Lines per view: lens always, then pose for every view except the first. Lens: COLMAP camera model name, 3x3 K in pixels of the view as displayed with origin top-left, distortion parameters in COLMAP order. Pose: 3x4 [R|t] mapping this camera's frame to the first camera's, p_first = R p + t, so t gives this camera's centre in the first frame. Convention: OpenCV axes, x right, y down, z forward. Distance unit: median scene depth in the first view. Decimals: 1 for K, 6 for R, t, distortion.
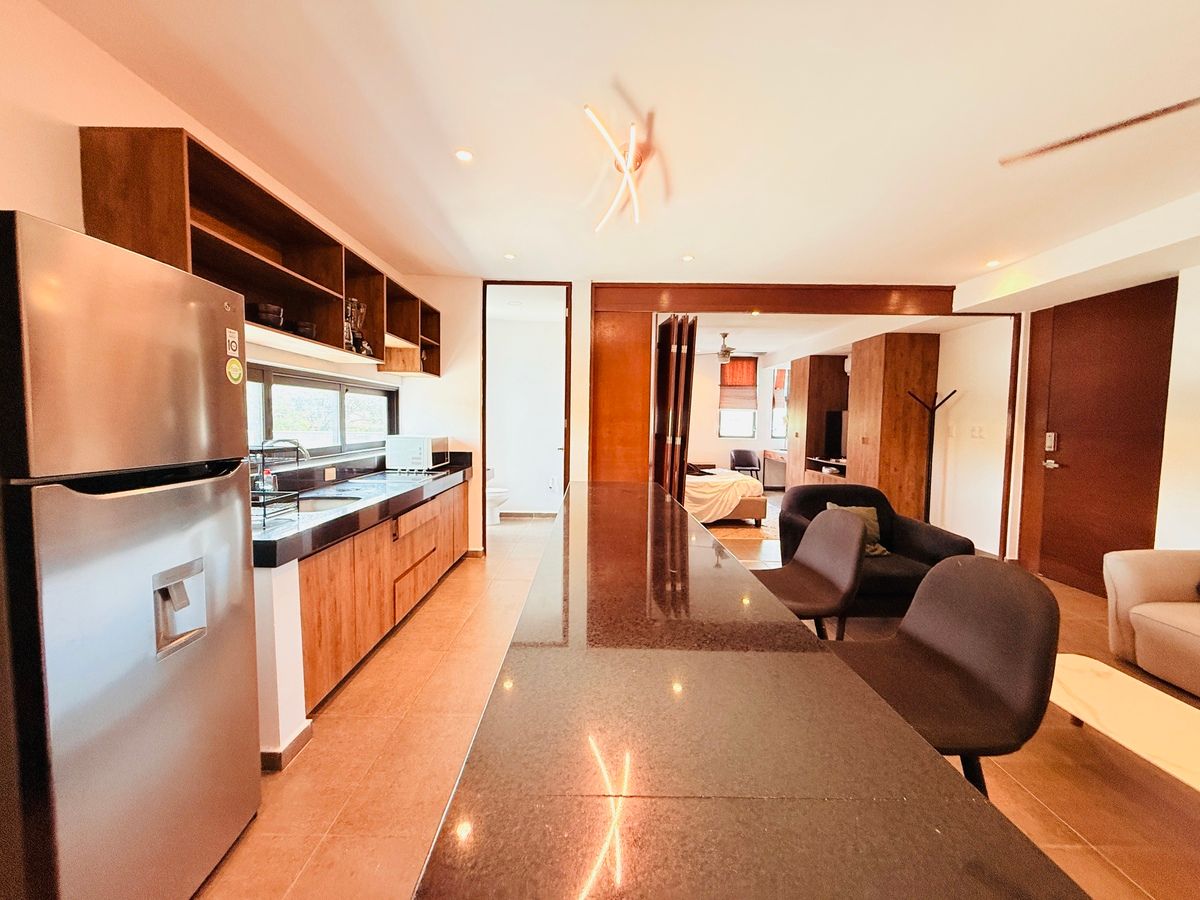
lens RADIAL K [[478.3, 0, 594.8], [0, 478.3, 449.7], [0, 0, 1]] dist [0.000154, 0.000214]
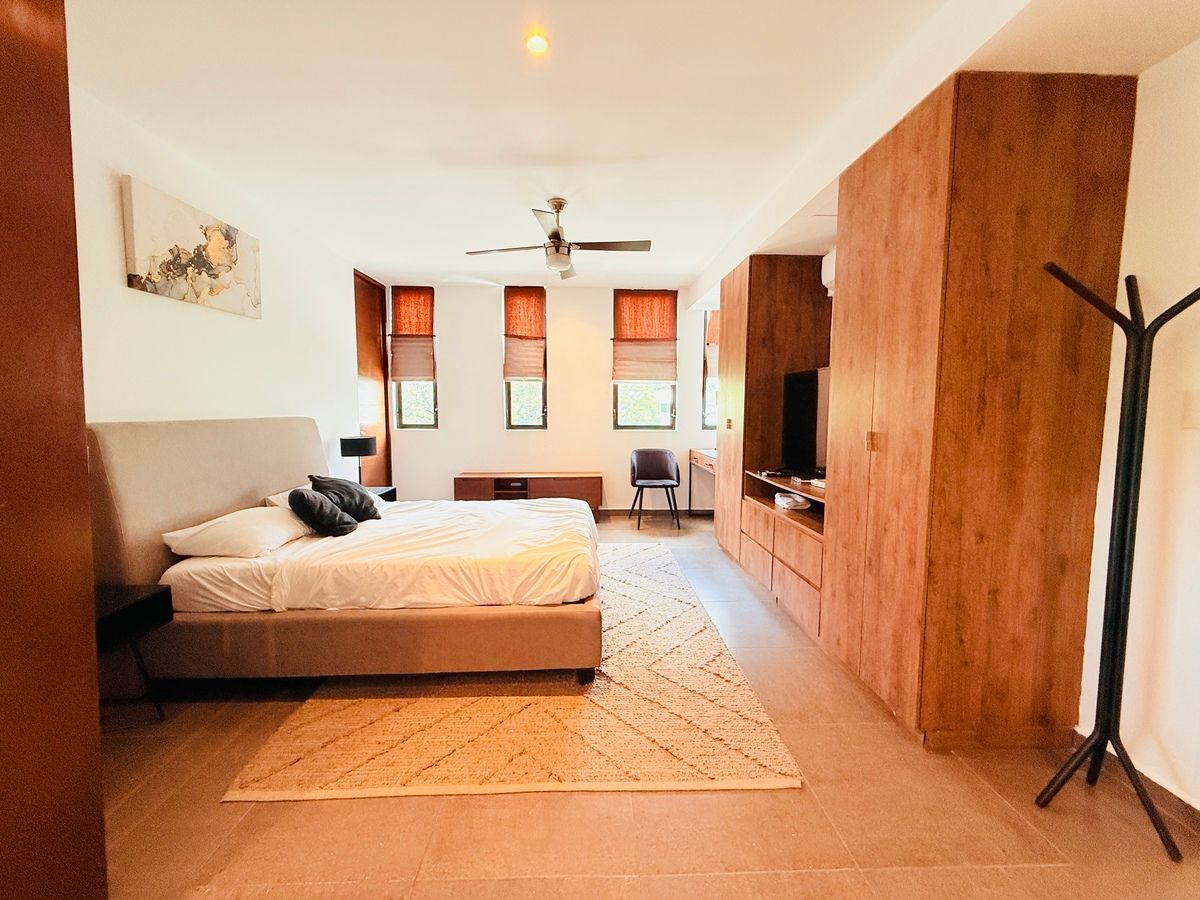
lens RADIAL K [[478.3, 0, 595.8], [0, 478.3, 448.9], [0, 0, 1]] dist [0.000154, 0.000214]
pose [[0.999396, -0.017036, 0.030296, 0.371173], [0.016299, 0.999569, 0.024404, -0.026462], [-0.030699, -0.023895, 0.999243, 0.699030]]
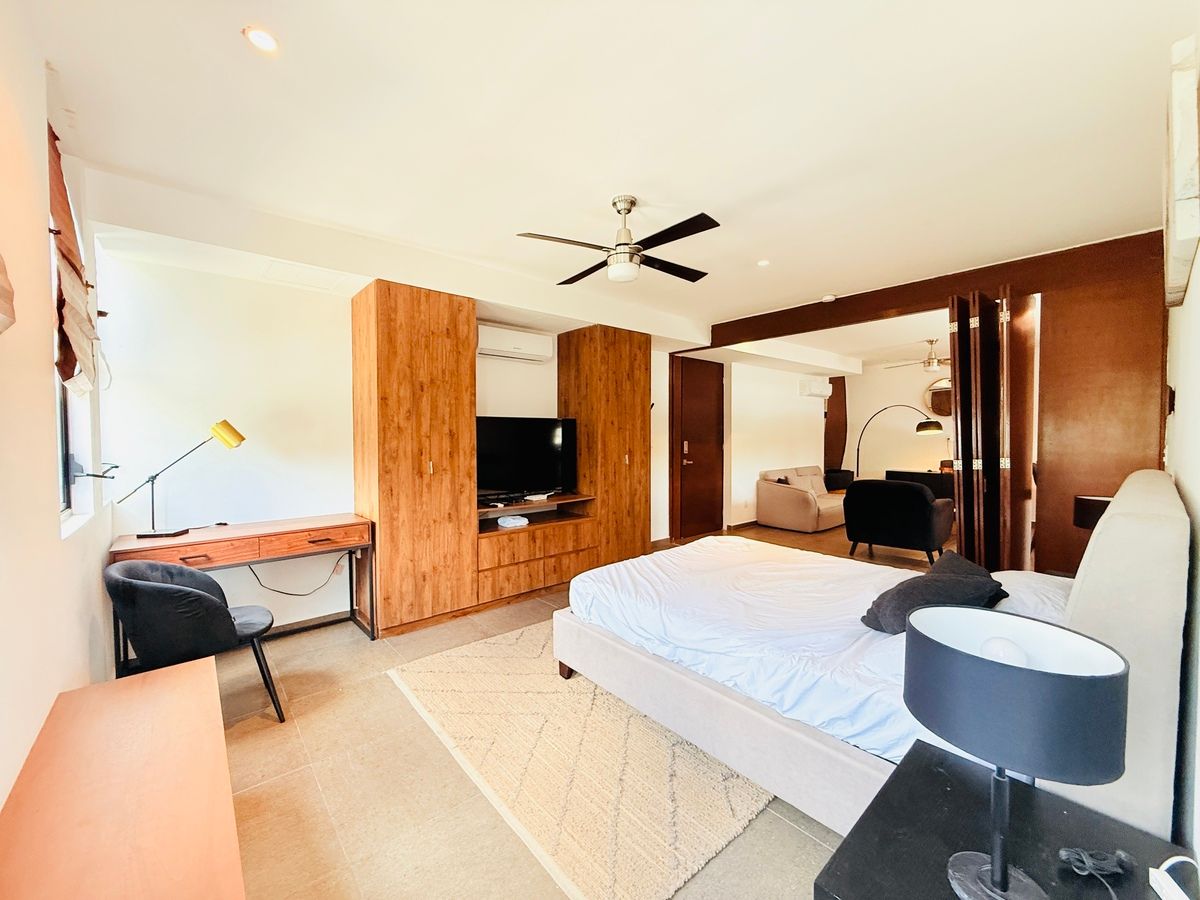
lens RADIAL K [[478.3, 0, 594.4], [0, 478.3, 443.2], [0, 0, 1]] dist [0.000154, 0.000214]
pose [[-0.650526, -0.023891, 0.759108, -0.003609], [0.040609, 0.996981, 0.066178, -0.105293], [-0.758398, 0.073877, -0.647592, 1.640780]]
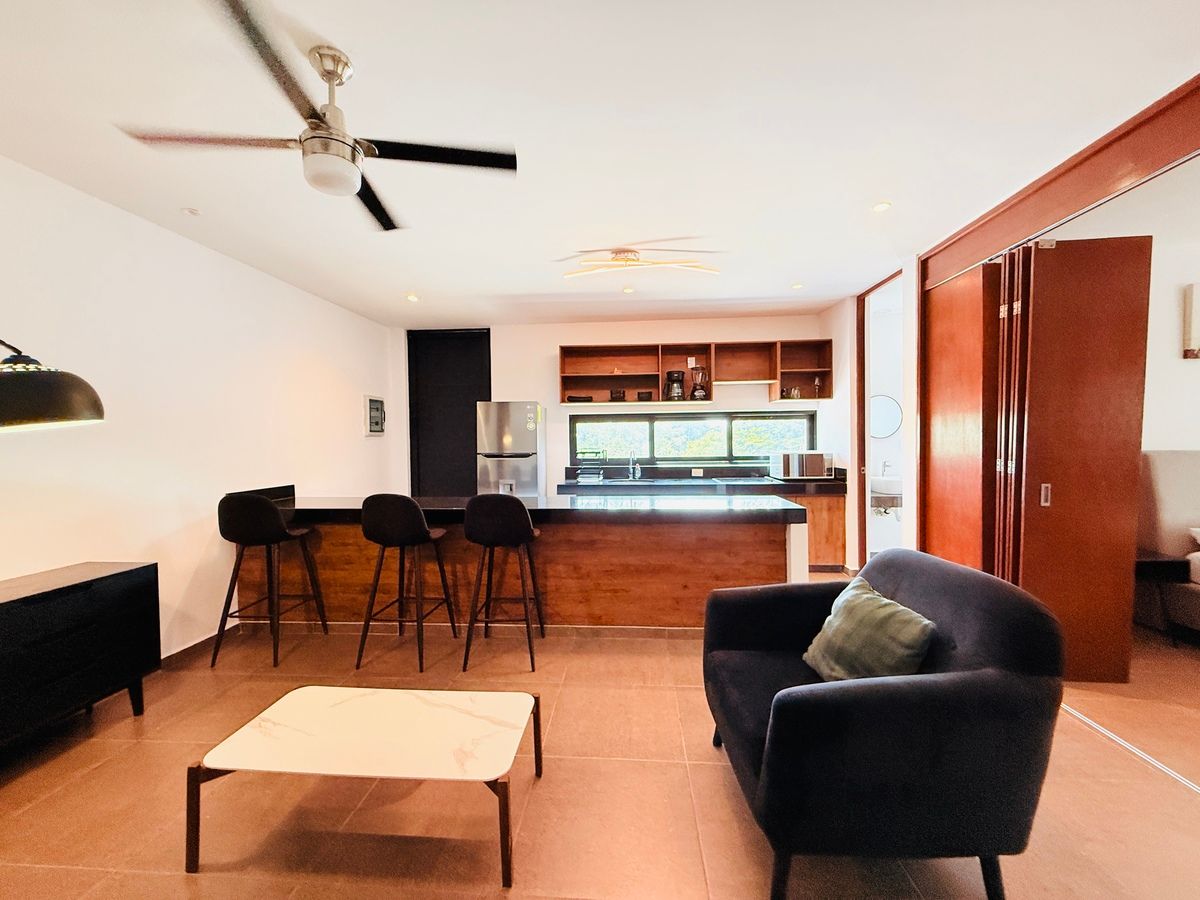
lens RADIAL K [[478.3, 0, 596.1], [0, 478.3, 449.2], [0, 0, 1]] dist [0.000154, 0.000214]
pose [[-0.071929, 0.008014, -0.997378, 0.638317], [-0.049534, 0.998705, 0.011597, -0.017802], [0.996179, 0.050238, -0.071439, 0.438649]]
